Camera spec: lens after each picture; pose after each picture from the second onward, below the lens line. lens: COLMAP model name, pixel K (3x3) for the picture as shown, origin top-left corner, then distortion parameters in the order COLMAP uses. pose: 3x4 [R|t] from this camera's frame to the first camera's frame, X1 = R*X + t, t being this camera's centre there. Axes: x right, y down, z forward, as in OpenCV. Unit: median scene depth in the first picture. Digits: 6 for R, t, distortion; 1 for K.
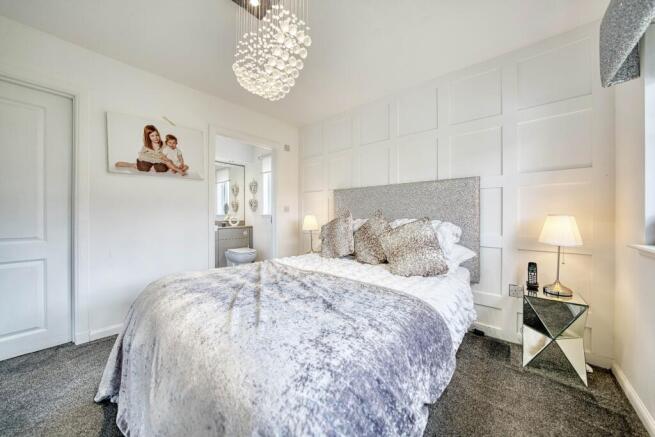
lens RADIAL K [[226.9, 0, 327.6], [0, 226.9, 213.9], [0, 0, 1]] dist [-0.002300, -0.000177]
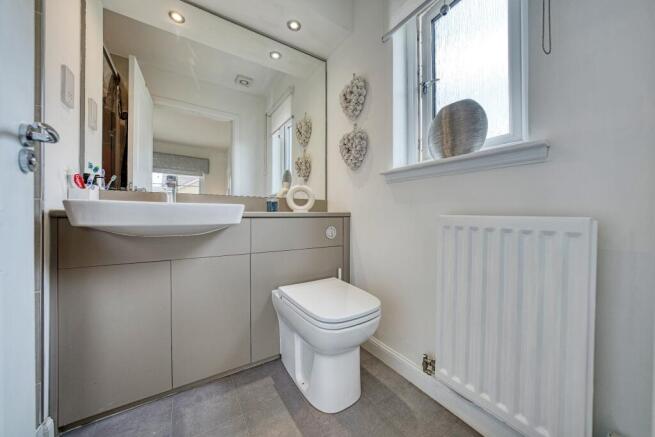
lens RADIAL K [[226.9, 0, 328.0], [0, 226.9, 216.2], [0, 0, 1]] dist [-0.002300, -0.000177]
pose [[0.957526, 0.002385, -0.288337, -0.264225], [-0.003466, 0.999989, -0.003238, 0.060082], [0.288326, 0.004100, 0.957524, 0.662857]]
